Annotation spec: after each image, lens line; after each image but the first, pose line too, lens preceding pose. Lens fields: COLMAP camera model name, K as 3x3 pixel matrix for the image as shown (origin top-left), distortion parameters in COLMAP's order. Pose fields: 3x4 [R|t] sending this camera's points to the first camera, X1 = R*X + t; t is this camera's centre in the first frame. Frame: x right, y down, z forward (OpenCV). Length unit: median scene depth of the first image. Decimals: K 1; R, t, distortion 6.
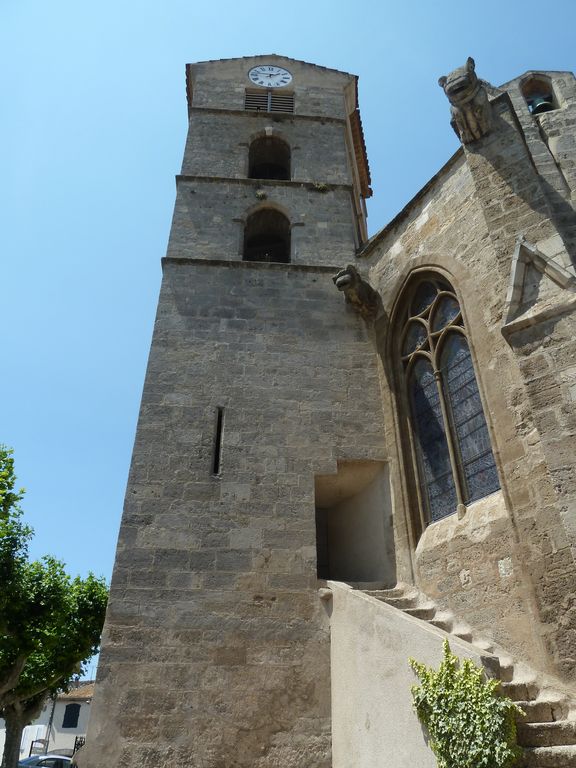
lens RADIAL K [[566.6, 0, 290.5], [0, 566.6, 388.0], [0, 0, 1]] dist [-0.038510, 0.009522]
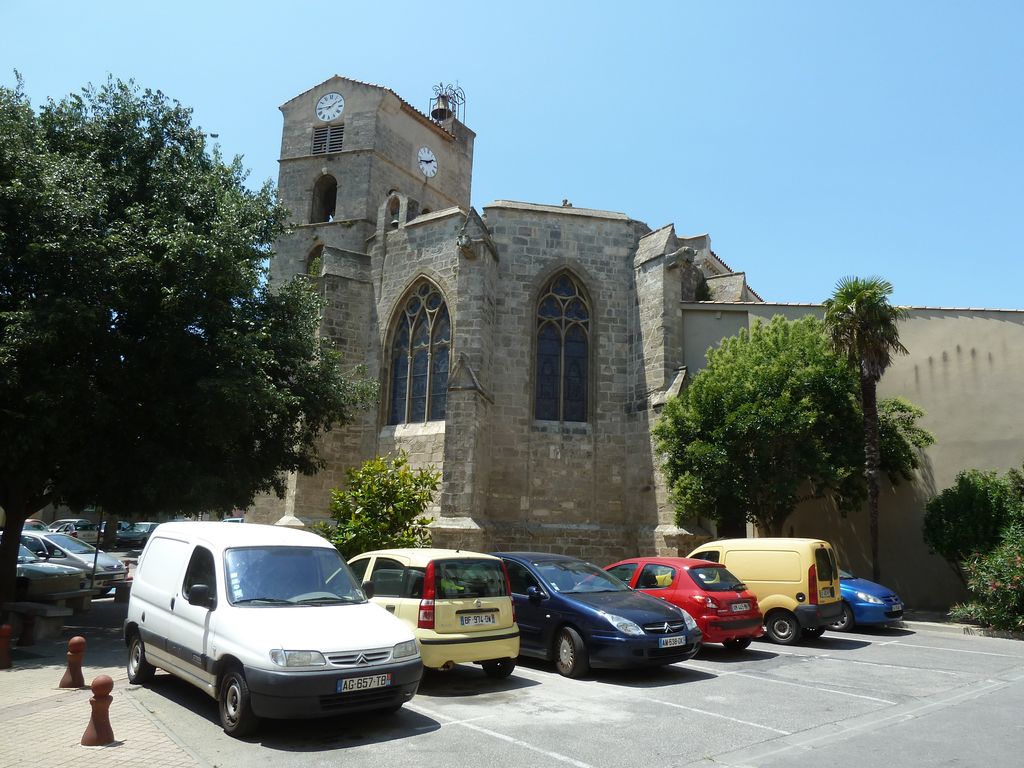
lens RADIAL K [[755.5, 0, 510.3], [0, 755.5, 370.7], [0, 0, 1]] dist [-0.038510, 0.009522]
pose [[0.934719, -0.052044, -0.351556, 1.698139], [0.176465, 0.926622, 0.332011, -0.839255], [0.308480, -0.372375, 0.875315, -1.228896]]
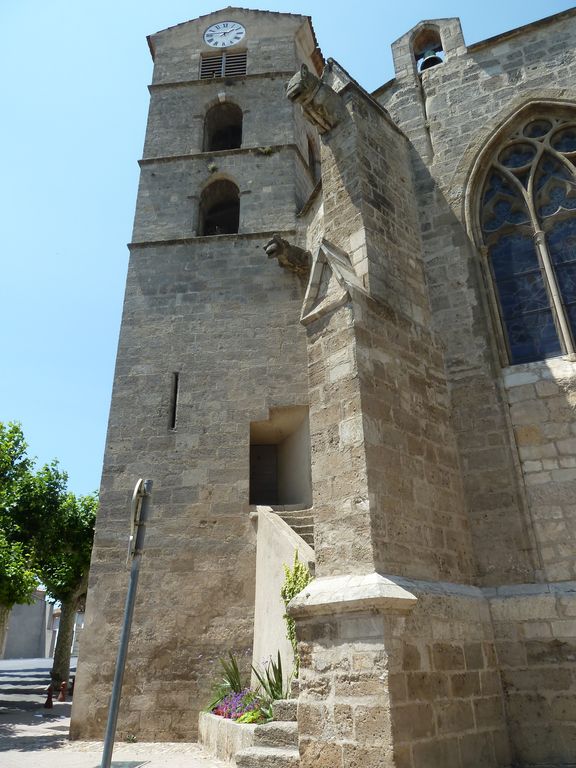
lens RADIAL K [[566.6, 0, 290.5], [0, 566.6, 388.0], [0, 0, 1]] dist [-0.038510, 0.009522]
pose [[0.983841, -0.091591, -0.153846, 0.313402], [0.114423, 0.982527, 0.146791, -0.086785], [0.137713, -0.162023, 0.977130, -0.171510]]
